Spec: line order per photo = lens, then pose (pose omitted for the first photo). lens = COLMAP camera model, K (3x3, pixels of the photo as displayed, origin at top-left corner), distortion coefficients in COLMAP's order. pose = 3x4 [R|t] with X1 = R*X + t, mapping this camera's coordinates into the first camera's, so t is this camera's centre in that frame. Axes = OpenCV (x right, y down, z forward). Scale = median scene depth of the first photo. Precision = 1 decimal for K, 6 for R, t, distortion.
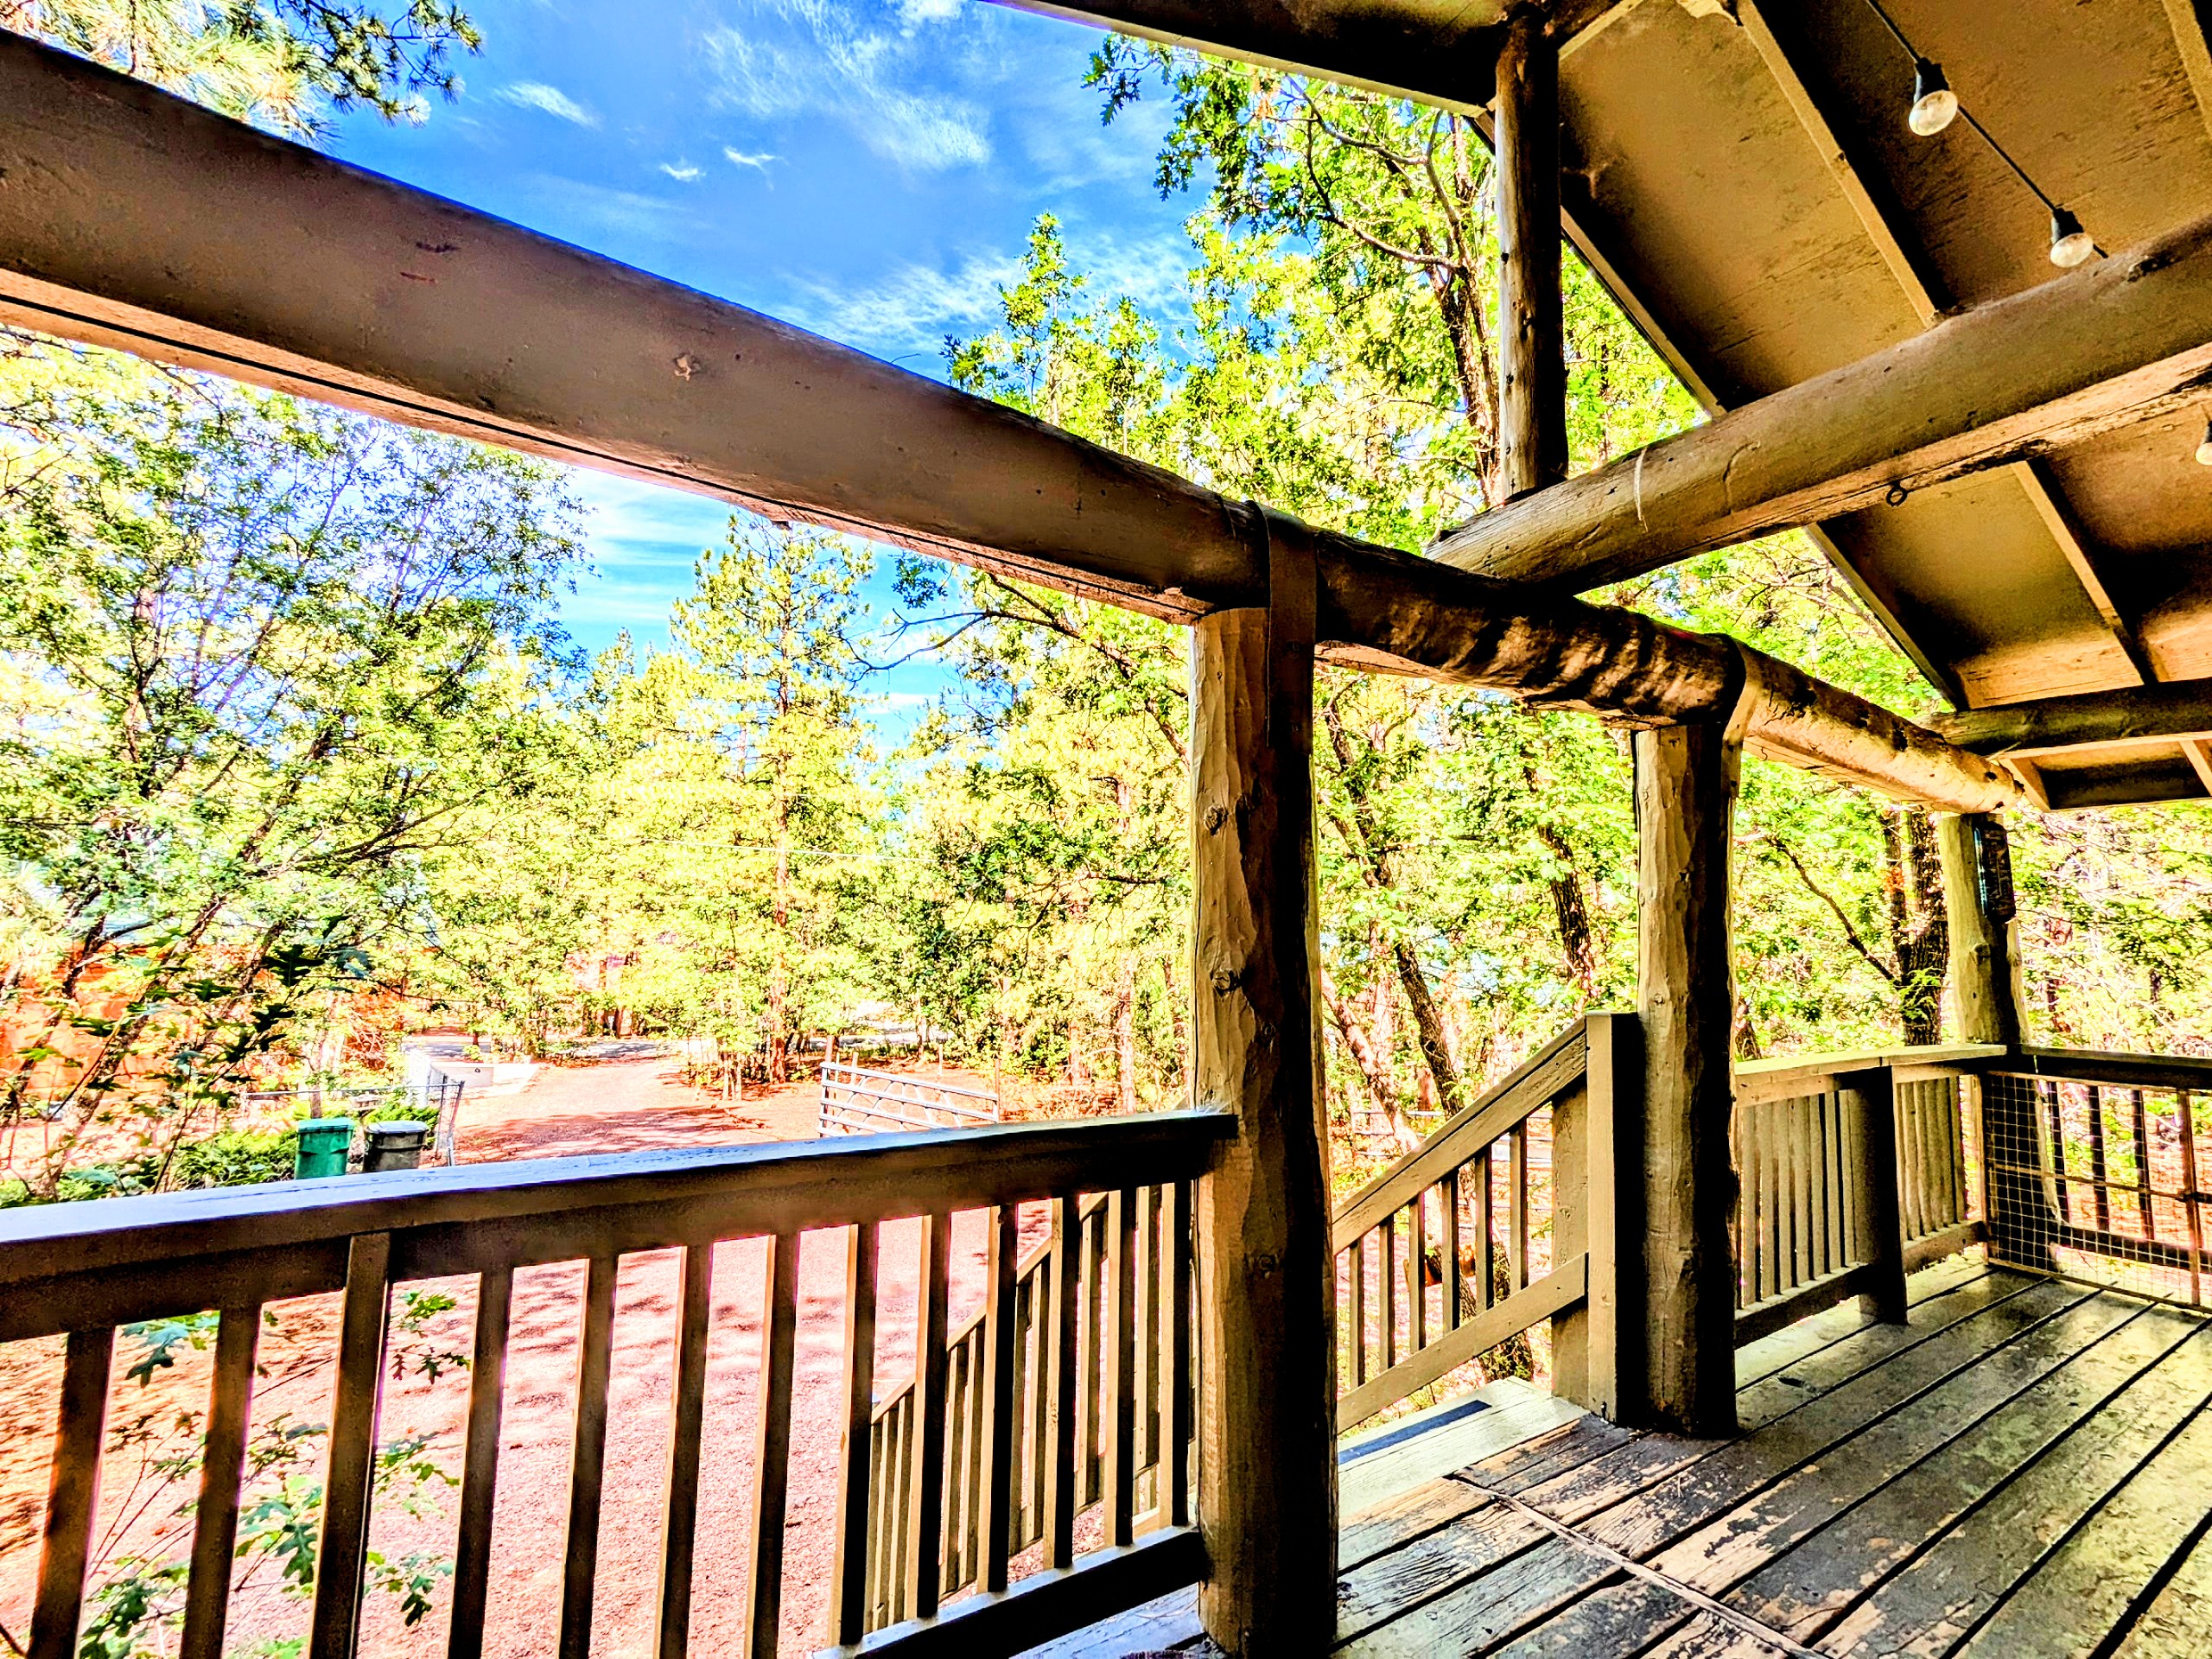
lens RADIAL K [[1042.6, 0, 1102.2], [0, 1042.6, 829.5], [0, 0, 1]] dist [0.002384, 0.003029]
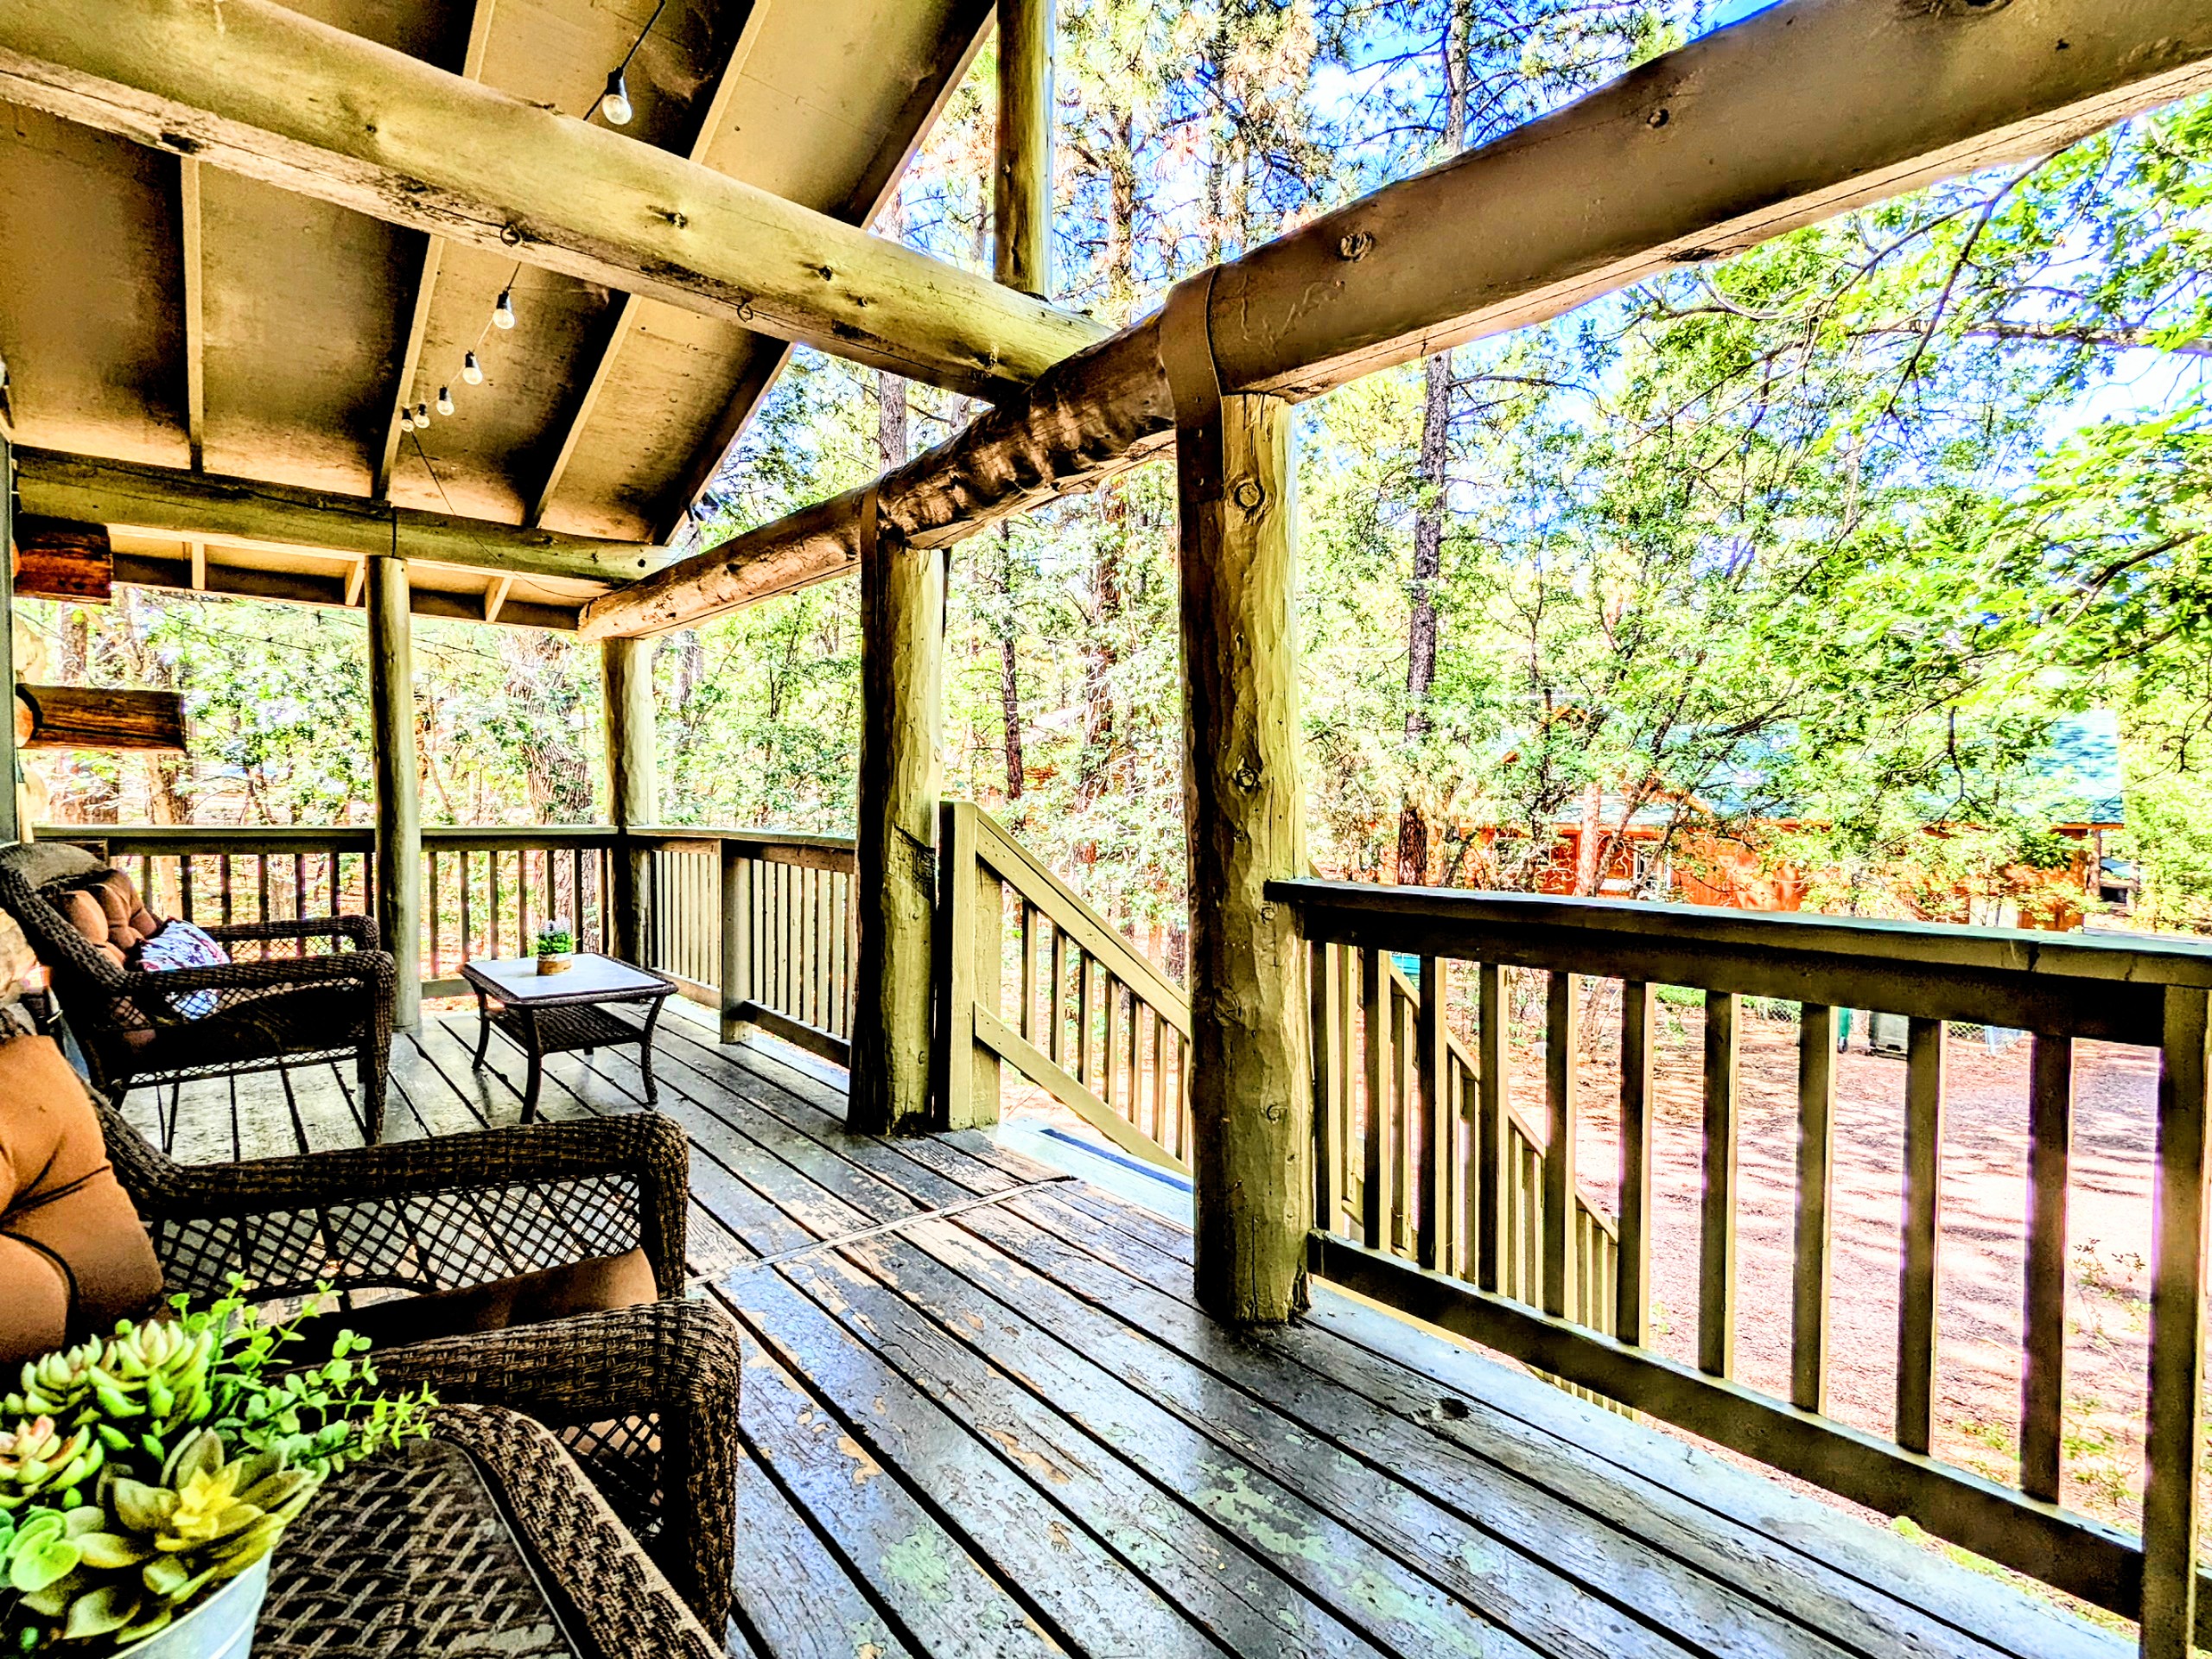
lens RADIAL K [[1042.6, 0, 1100.6], [0, 1042.6, 828.0], [0, 0, 1]] dist [0.002384, 0.003029]
pose [[0.109083, 0.004326, -0.994023, 1.665712], [0.102947, 0.994564, 0.015626, 0.233045], [0.988687, -0.104036, 0.108045, 1.043855]]
